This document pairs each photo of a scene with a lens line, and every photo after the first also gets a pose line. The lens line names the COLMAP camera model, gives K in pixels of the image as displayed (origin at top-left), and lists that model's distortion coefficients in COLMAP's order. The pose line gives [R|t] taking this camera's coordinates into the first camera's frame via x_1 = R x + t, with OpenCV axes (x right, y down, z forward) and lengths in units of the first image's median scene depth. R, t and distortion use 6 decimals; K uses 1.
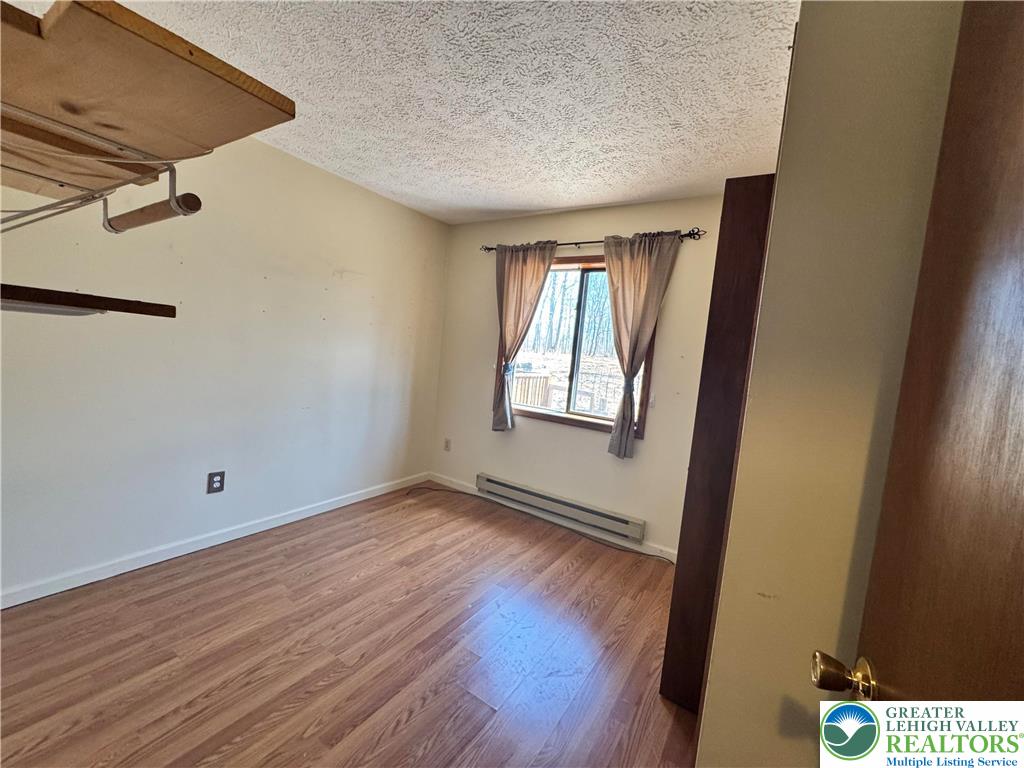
lens RADIAL K [[406.9, 0, 512.0], [0, 406.9, 384.0], [0, 0, 1]] dist [-0.001357, -0.000056]
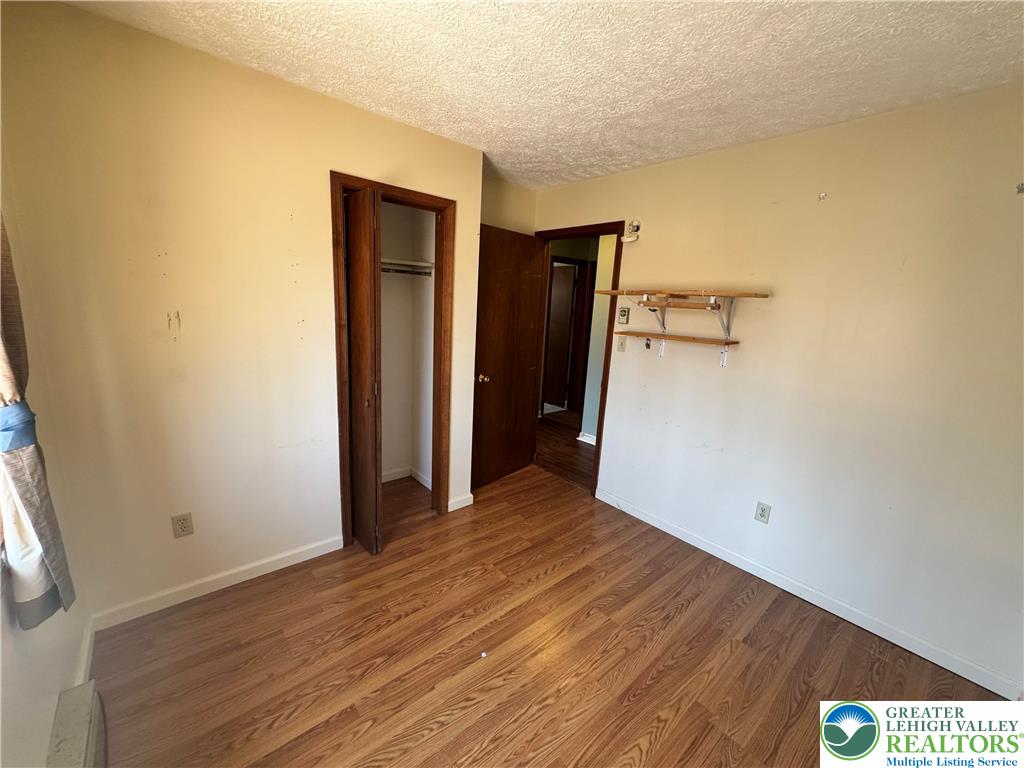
lens RADIAL K [[406.9, 0, 512.0], [0, 406.9, 384.0], [0, 0, 1]] dist [-0.001357, -0.000056]
pose [[-0.952601, -0.184303, 0.242039, -0.333002], [-0.113009, 0.953050, 0.280936, -0.293934], [-0.282452, 0.240267, -0.928705, 2.087171]]
